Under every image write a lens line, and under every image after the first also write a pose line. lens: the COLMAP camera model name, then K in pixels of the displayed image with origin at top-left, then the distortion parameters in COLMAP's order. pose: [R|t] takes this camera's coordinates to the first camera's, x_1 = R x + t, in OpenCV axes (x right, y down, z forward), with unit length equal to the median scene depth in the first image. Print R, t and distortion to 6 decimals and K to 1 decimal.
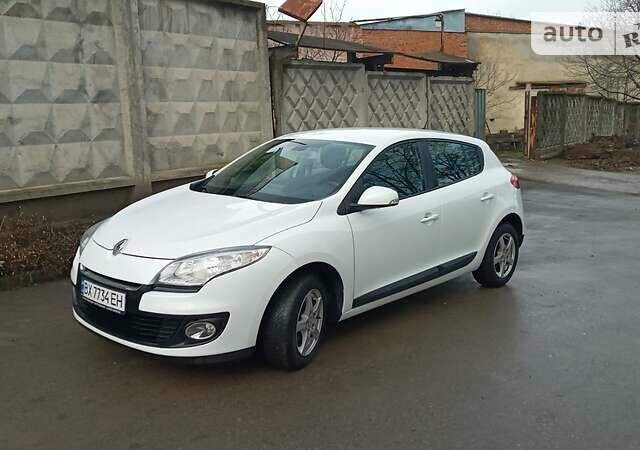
lens RADIAL K [[619.2, 0, 326.1], [0, 619.2, 230.1], [0, 0, 1]] dist [0.068392, 0.000000]
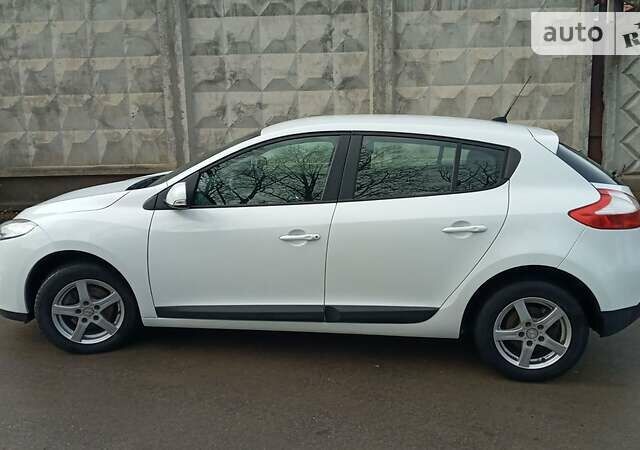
lens RADIAL K [[619.2, 0, 322.1], [0, 619.2, 224.0], [0, 0, 1]] dist [0.068392, 0.000000]
pose [[0.610614, 0.153256, -0.776957, 0.459113], [-0.147167, 0.985966, 0.078824, -0.059141], [0.778134, 0.066211, 0.624599, 0.347770]]
